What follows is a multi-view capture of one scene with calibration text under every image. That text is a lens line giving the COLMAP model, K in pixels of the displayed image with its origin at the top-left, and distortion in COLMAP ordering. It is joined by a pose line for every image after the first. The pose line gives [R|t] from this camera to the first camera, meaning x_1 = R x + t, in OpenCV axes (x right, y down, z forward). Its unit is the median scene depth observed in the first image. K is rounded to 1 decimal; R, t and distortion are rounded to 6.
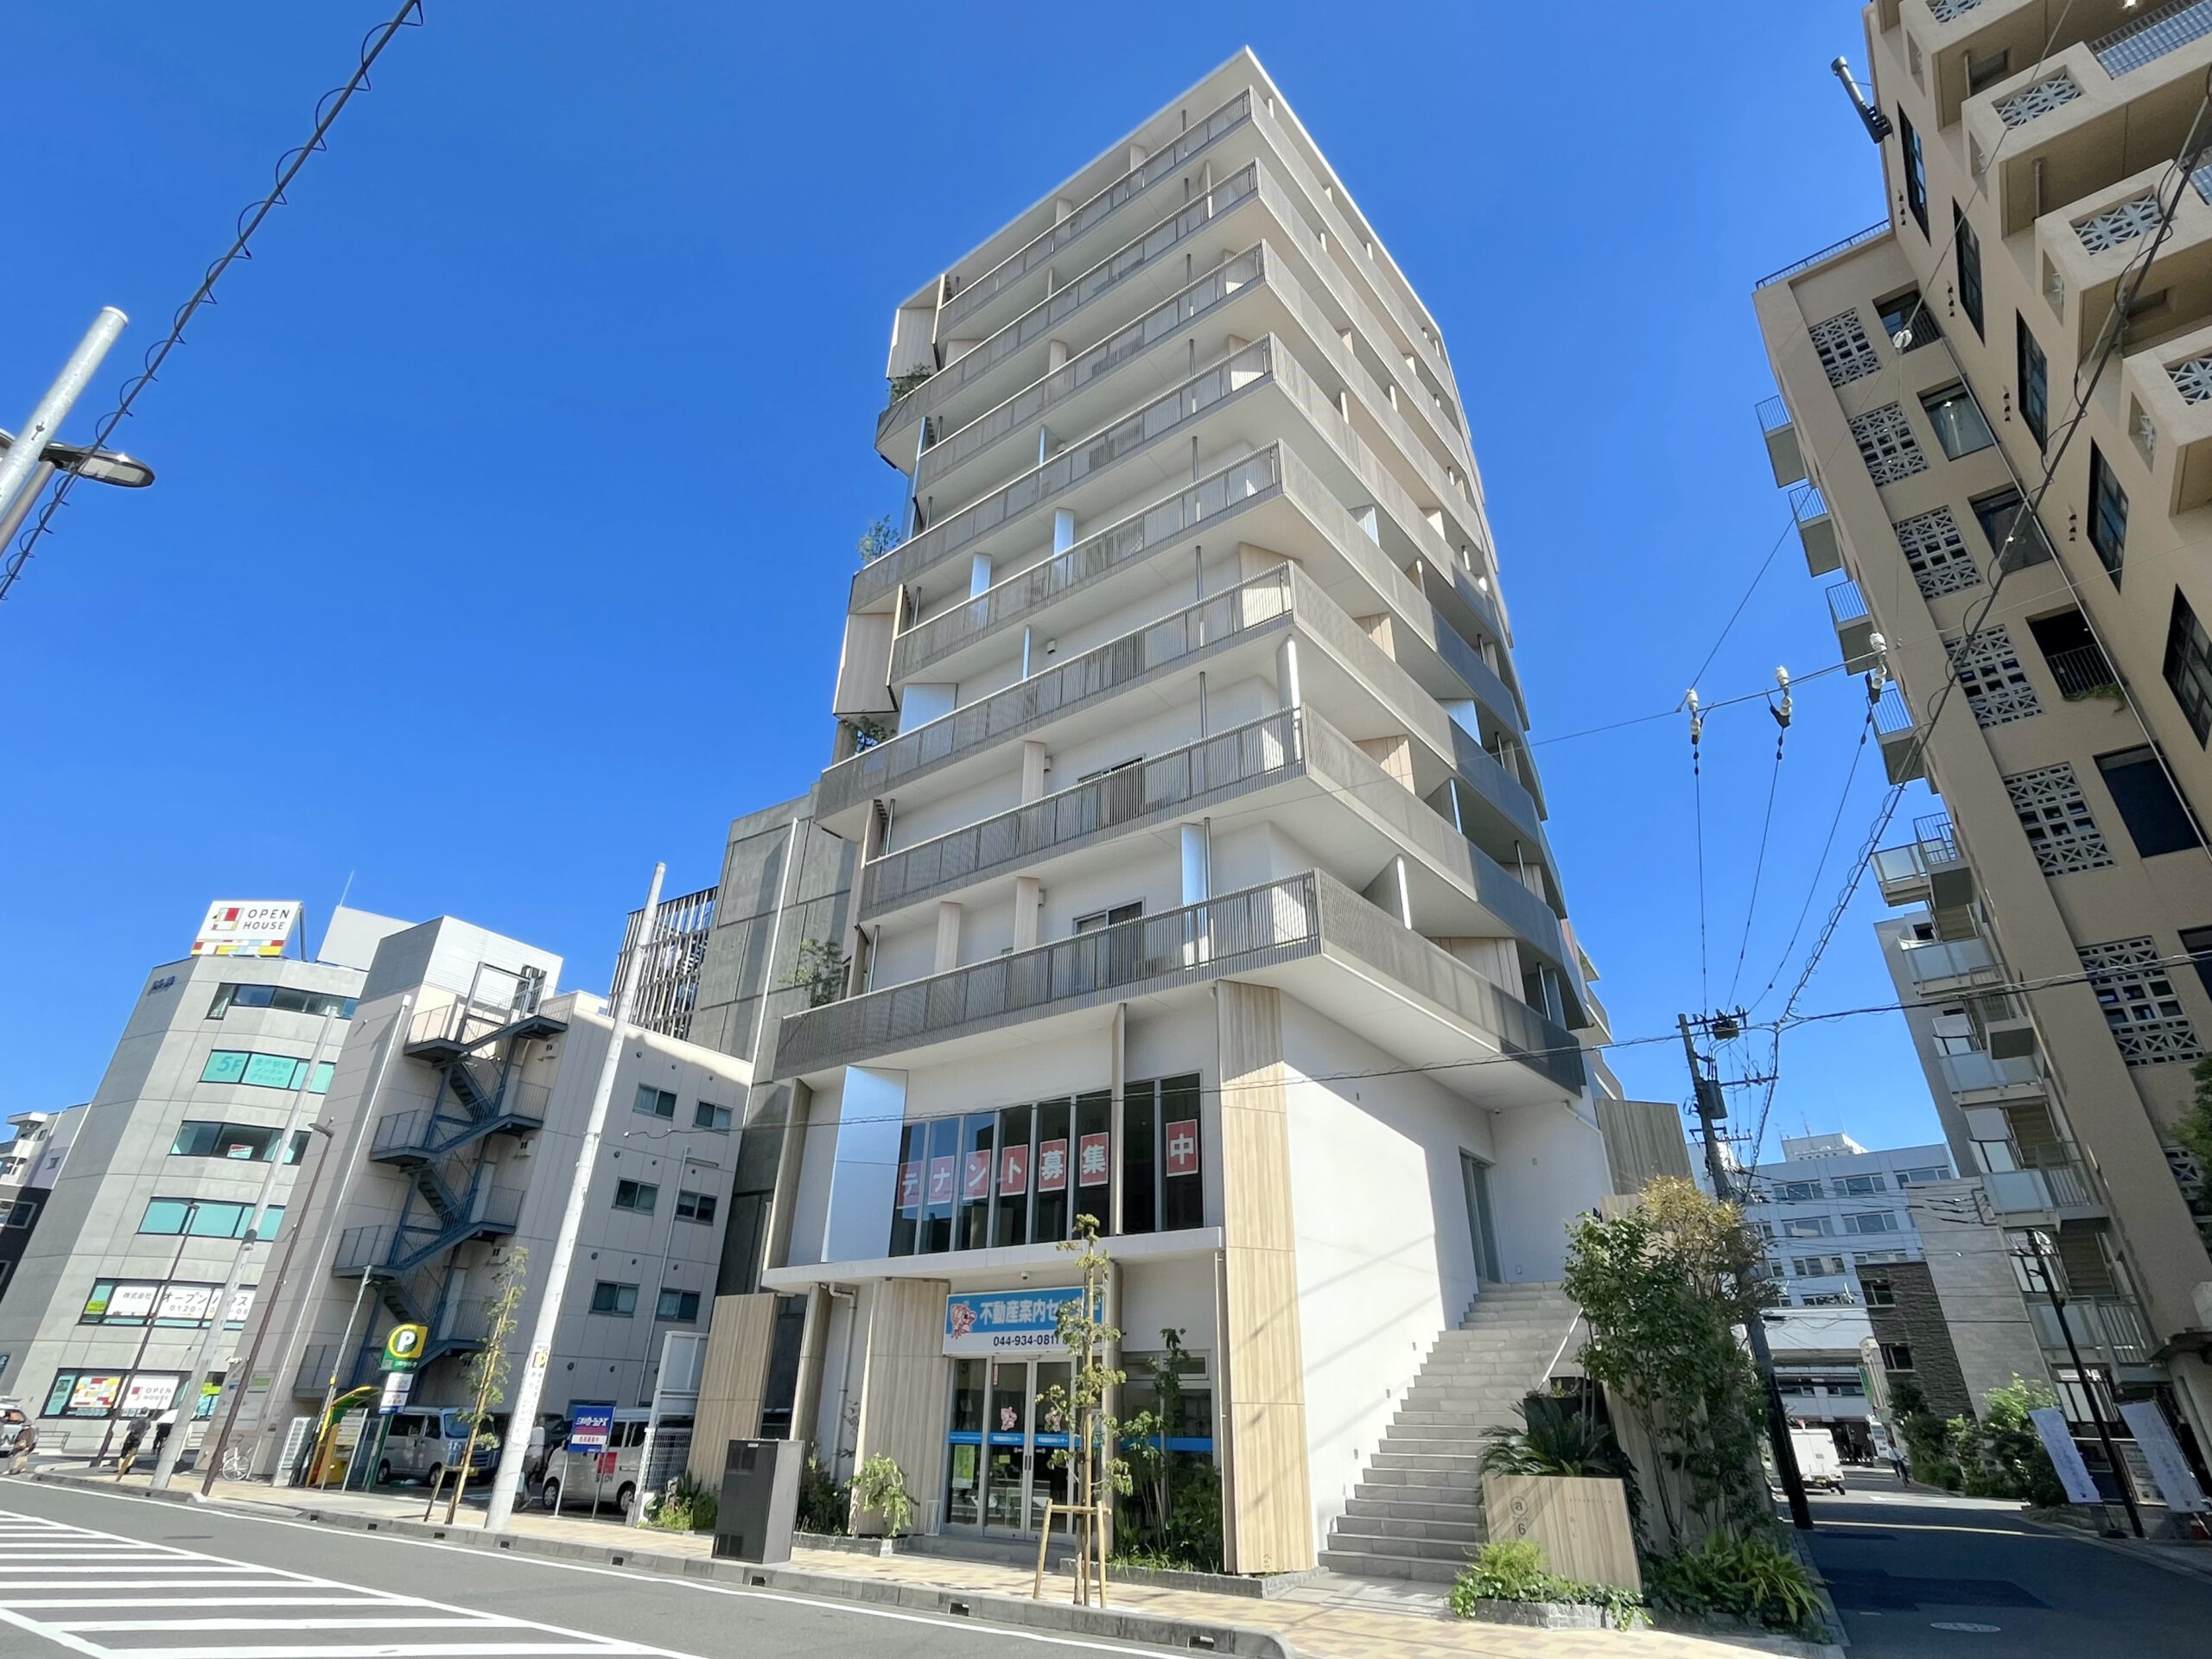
lens RADIAL K [[1100.3, 0, 1106.0], [0, 1100.3, 829.5], [0, 0, 1]] dist [-0.003686, 0.001133]
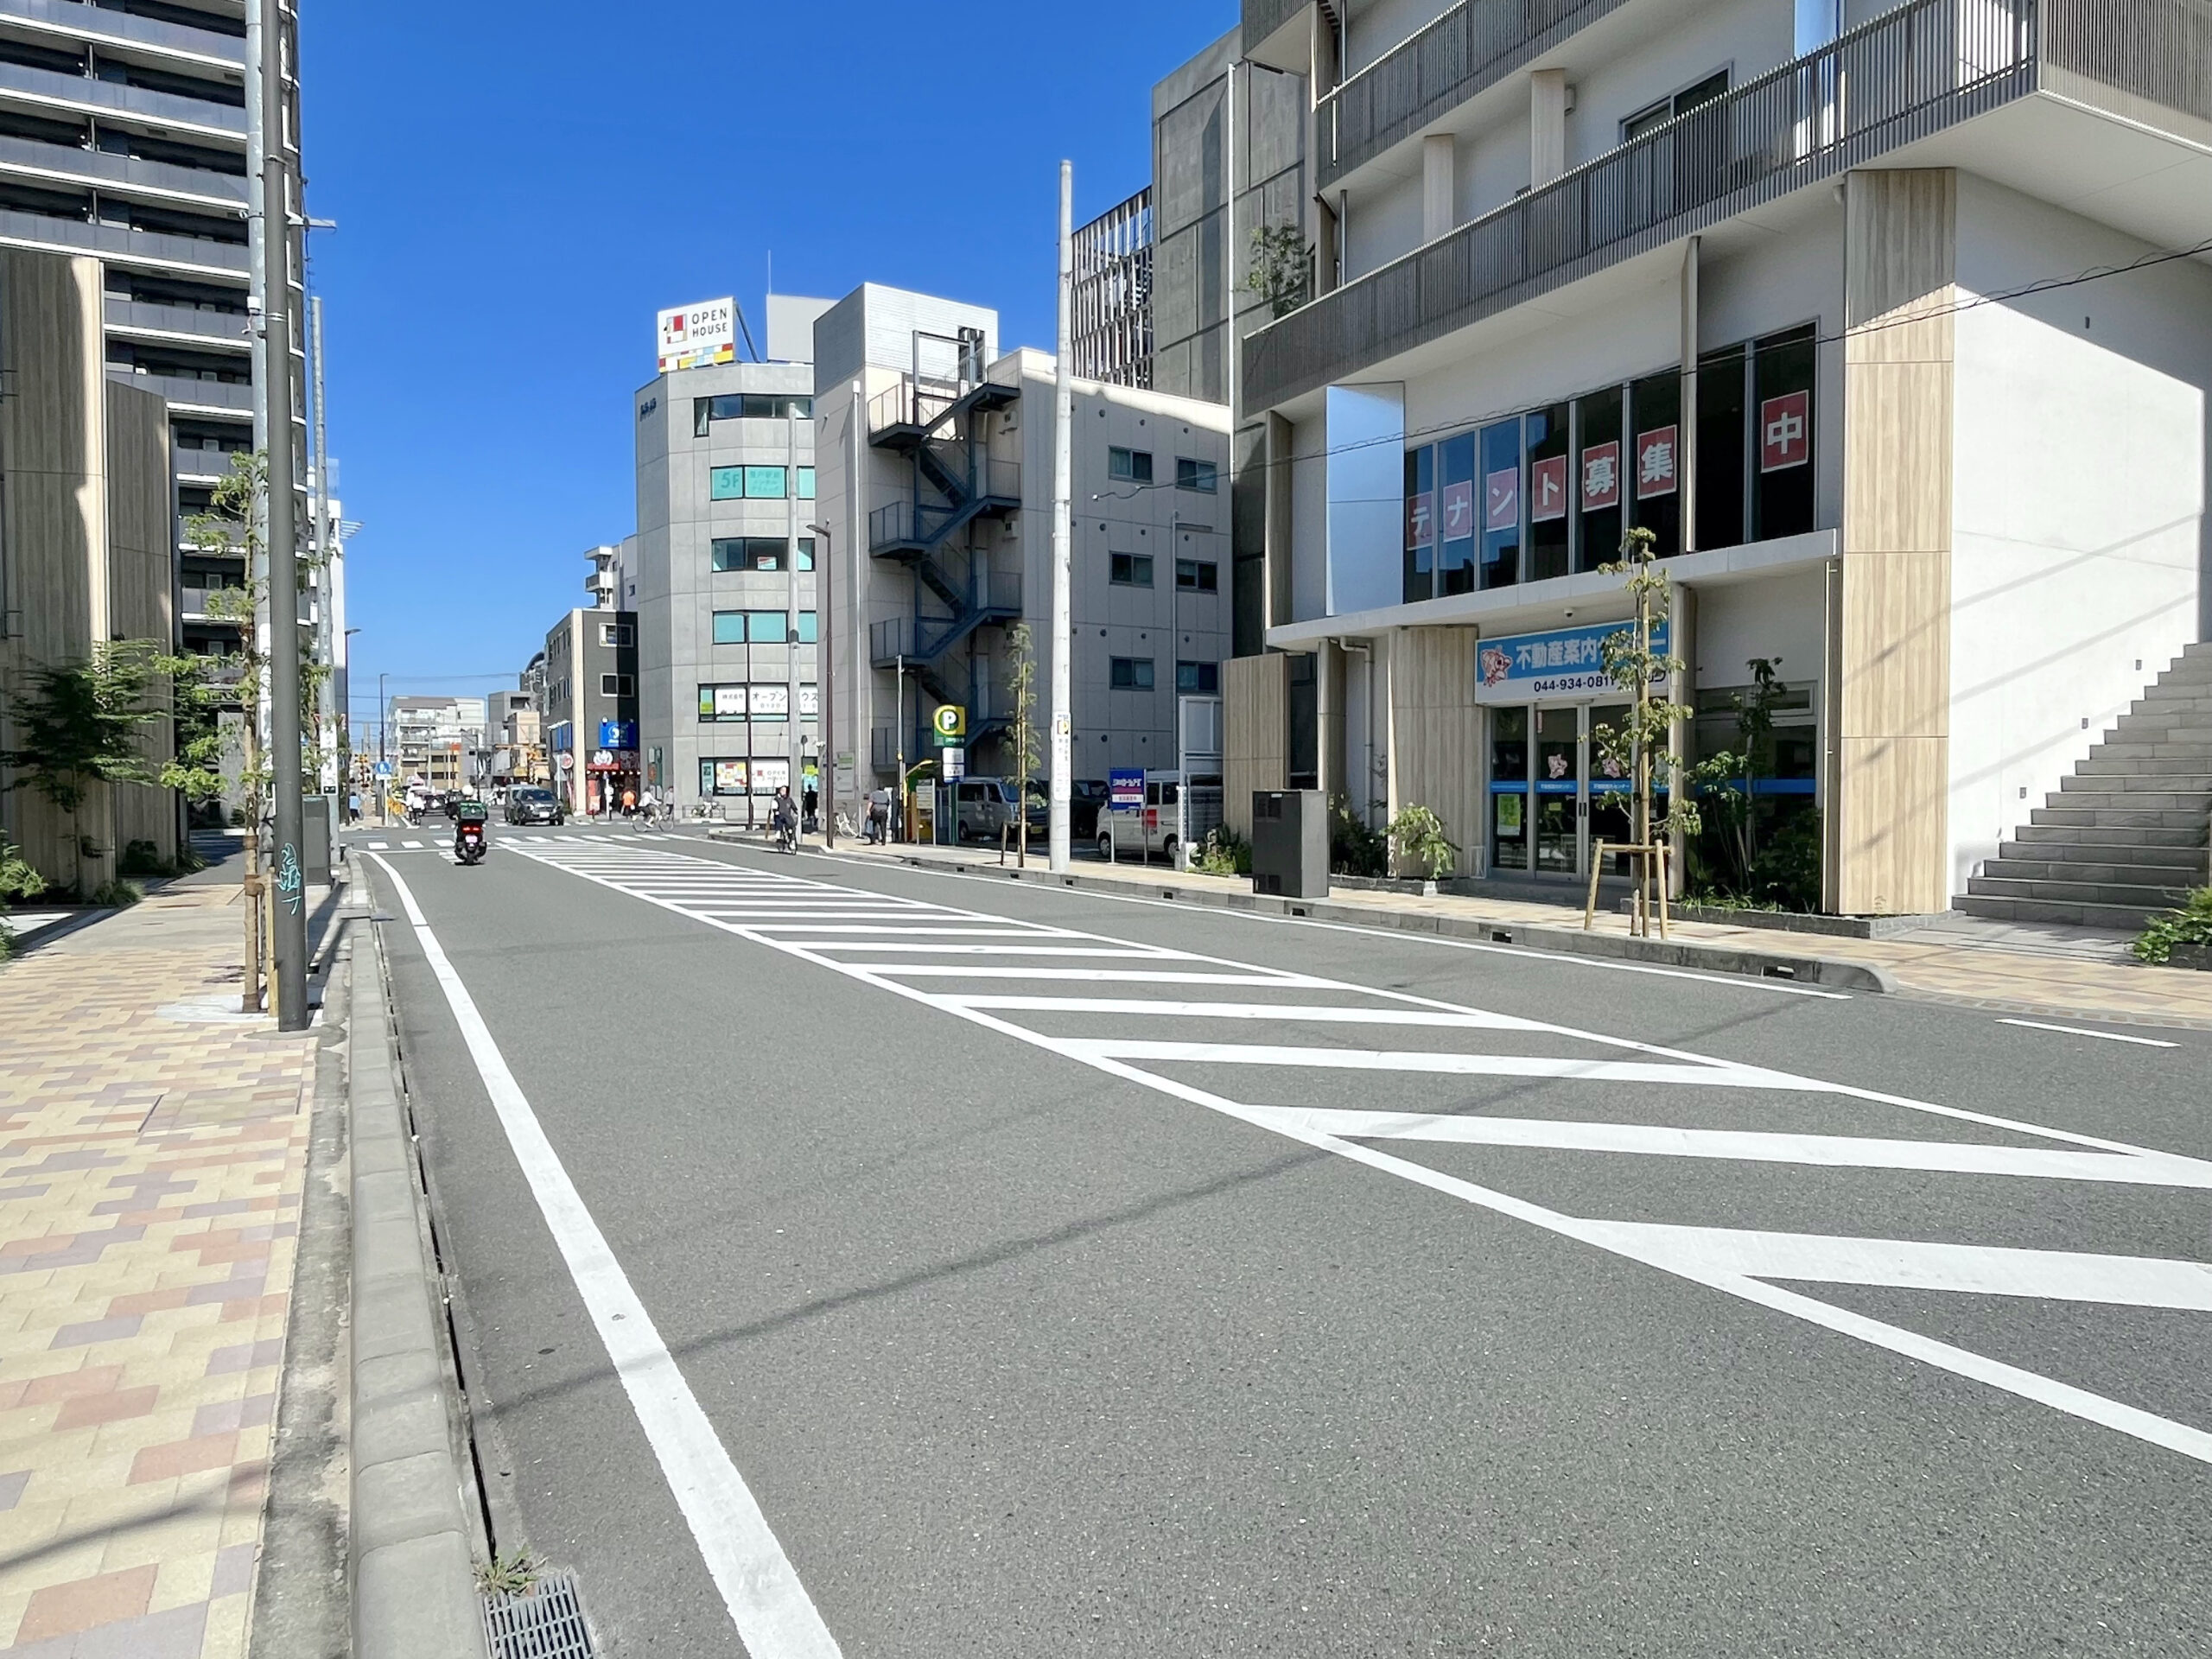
lens RADIAL K [[1348.2, 0, 1106.0], [0, 1348.2, 829.5], [0, 0, 1]] dist [0.000194, 0.000104]
pose [[0.912383, -0.006656, -0.409283, 0.019884], [0.210468, 0.865203, 0.455112, 0.013481], [0.351084, -0.501377, 0.790798, -0.000661]]
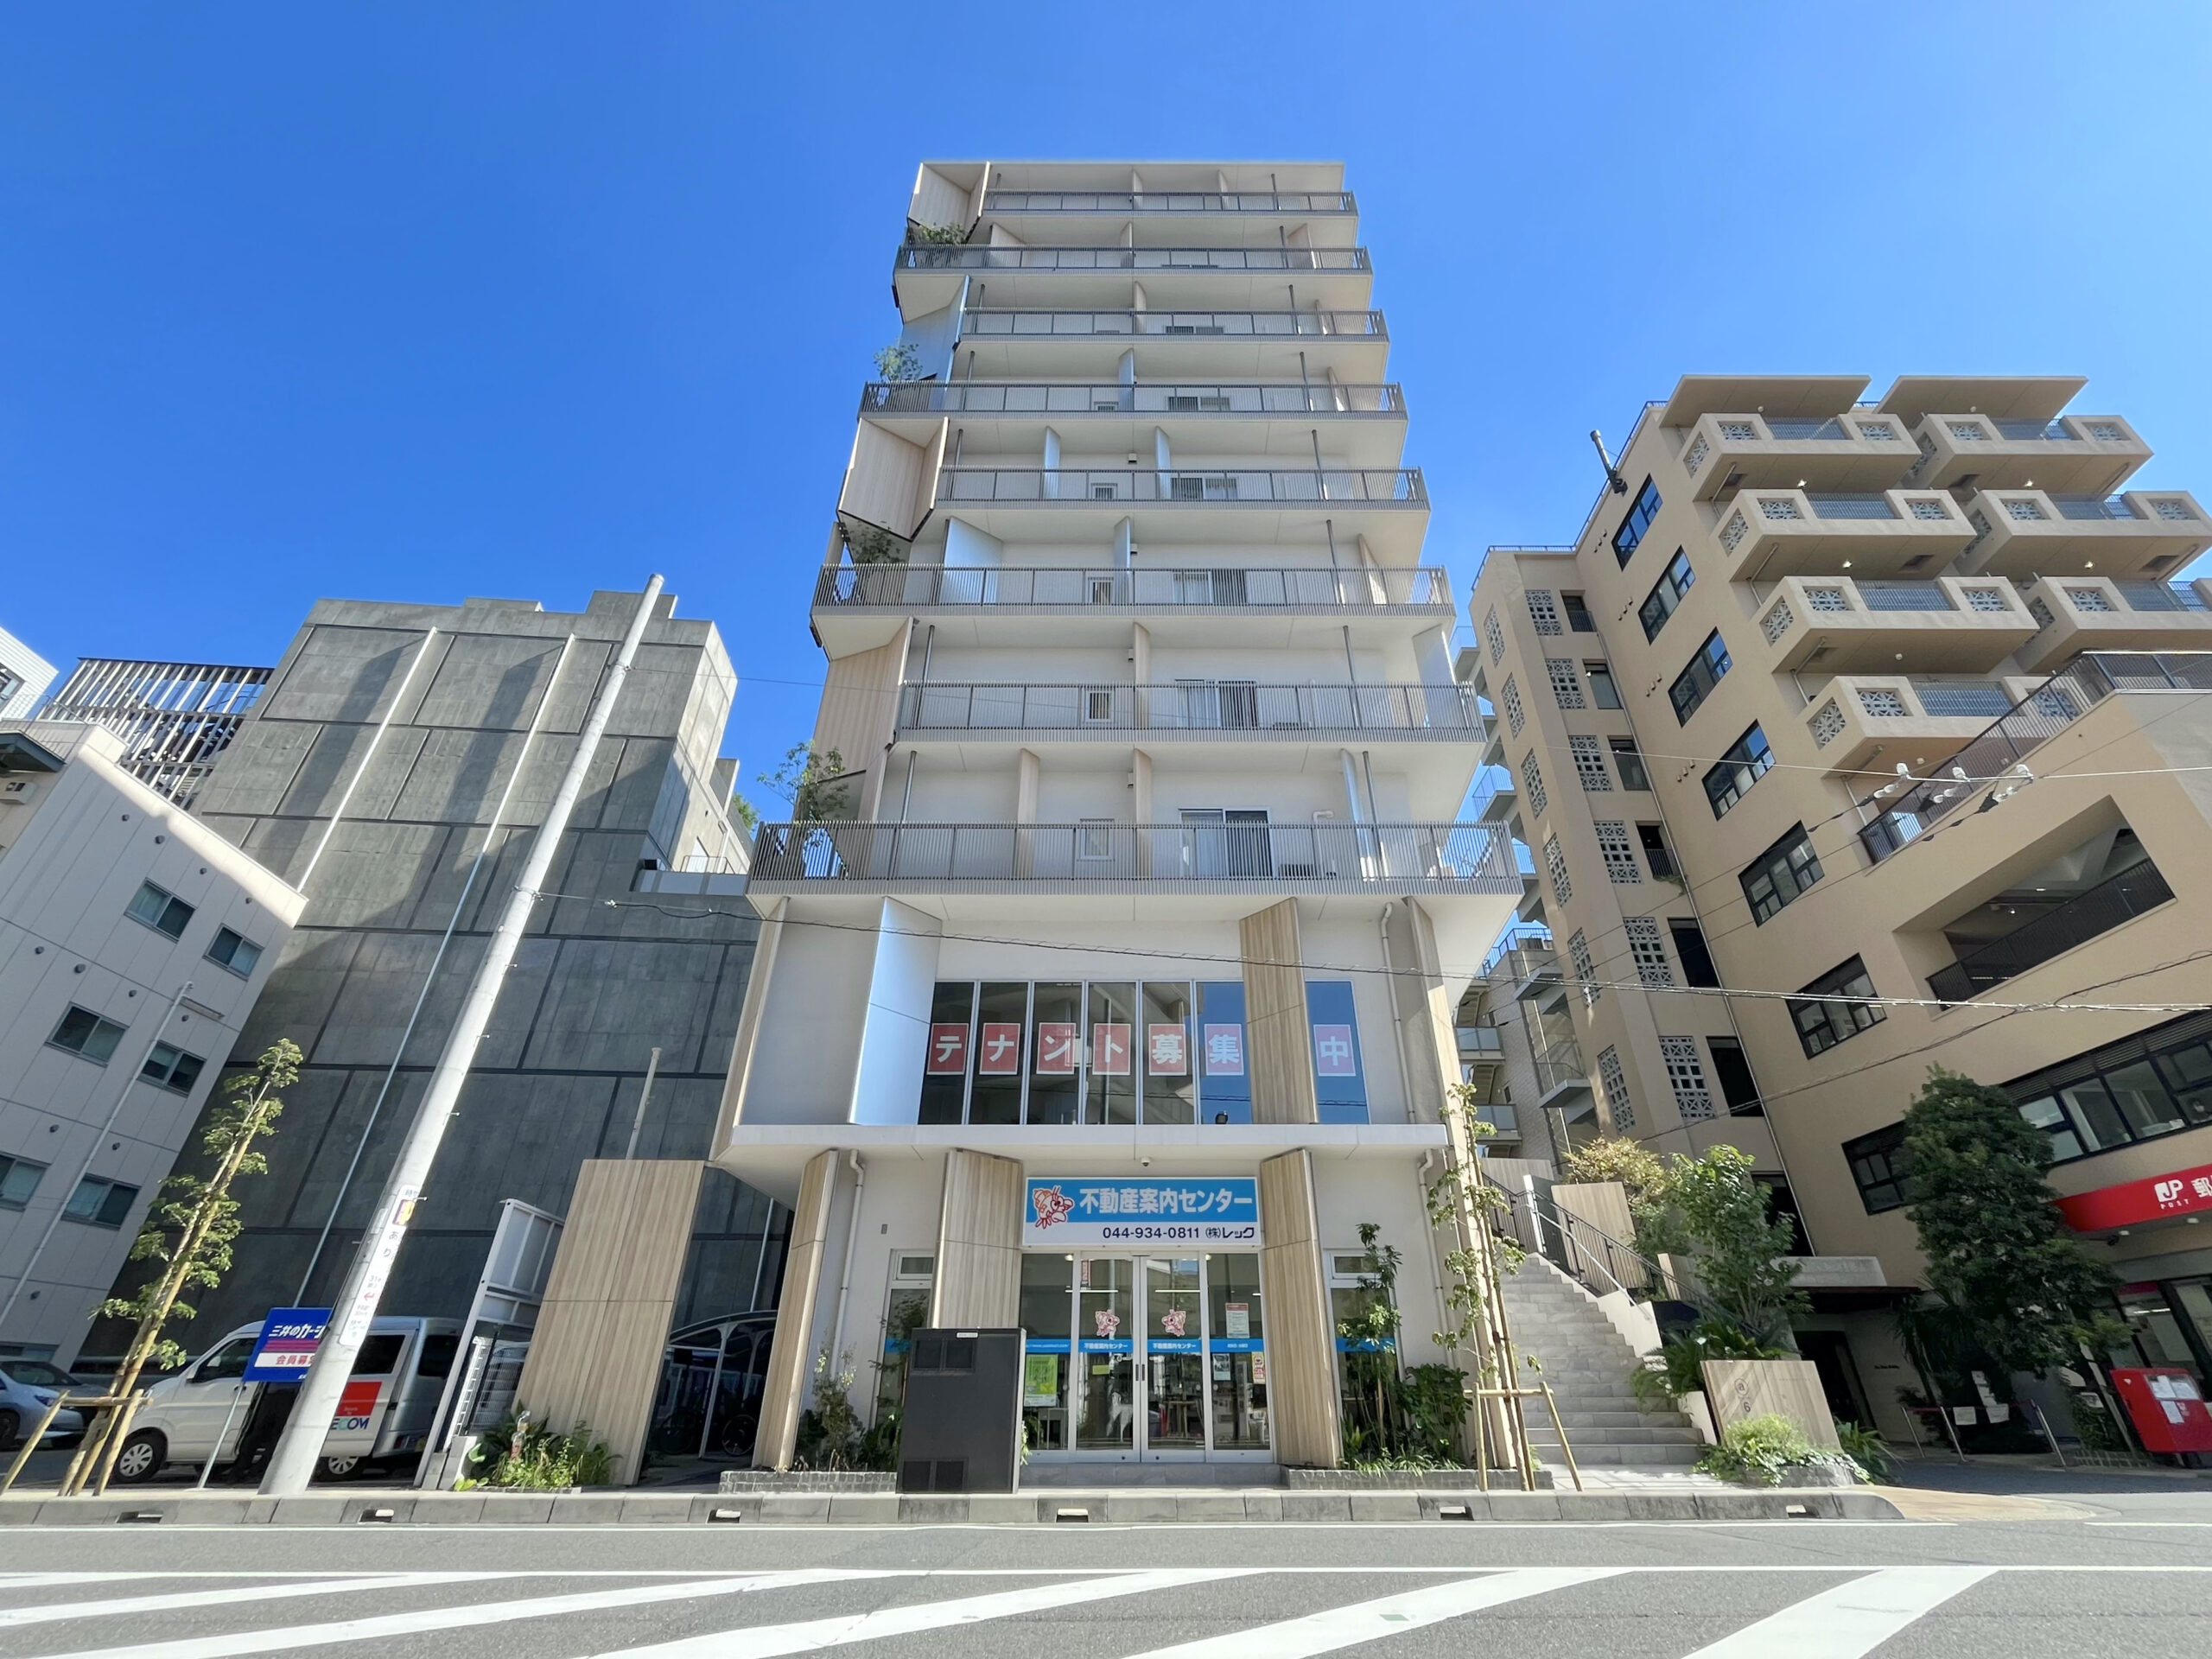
lens RADIAL K [[952.8, 0, 1106.0], [0, 952.8, 829.5], [0, 0, 1]] dist [-0.001358, -0.000403]
pose [[0.802126, 0.299399, 0.516676, -0.531163], [-0.271850, 0.953456, -0.130461, 0.235642], [-0.531688, -0.035812, 0.846183, 0.339154]]
